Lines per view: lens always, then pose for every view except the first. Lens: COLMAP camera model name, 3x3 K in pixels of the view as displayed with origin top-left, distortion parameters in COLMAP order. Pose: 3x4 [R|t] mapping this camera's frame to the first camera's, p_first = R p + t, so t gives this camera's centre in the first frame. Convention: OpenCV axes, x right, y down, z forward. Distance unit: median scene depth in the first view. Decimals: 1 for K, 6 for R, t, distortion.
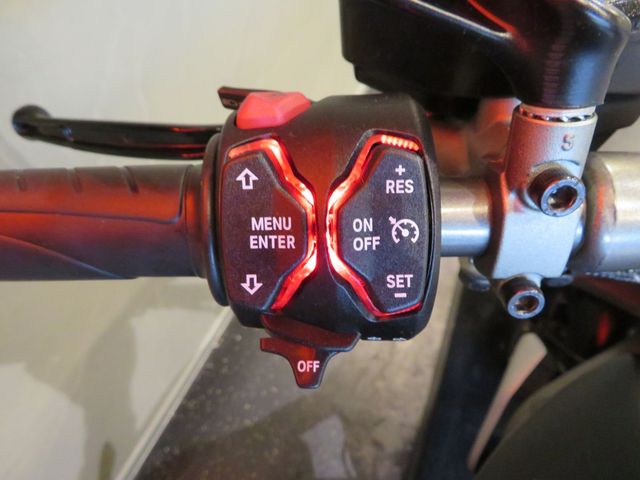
lens RADIAL K [[456.8, 0, 320.0], [0, 456.8, 240.0], [0, 0, 1]] dist [-0.009593, -0.001970]
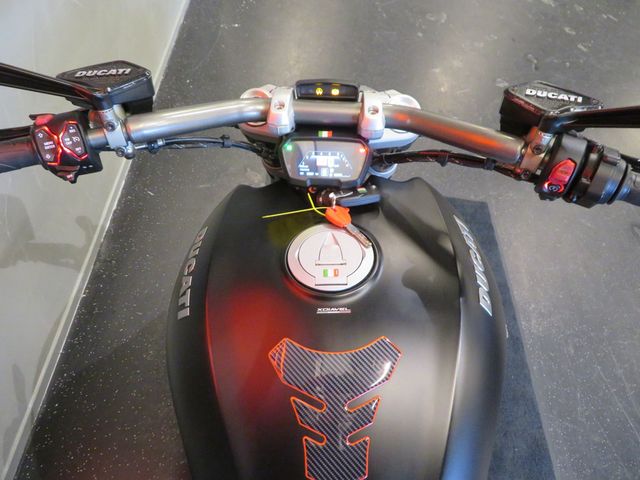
lens RADIAL K [[414.1, 0, 320.0], [0, 414.1, 240.0], [0, 0, 1]] dist [-0.005980, -0.001261]
pose [[0.922091, -0.244427, 0.300005, 0.751081], [0.218094, 0.968660, 0.118878, 0.812576], [-0.319660, -0.044187, 0.946502, -3.149720]]
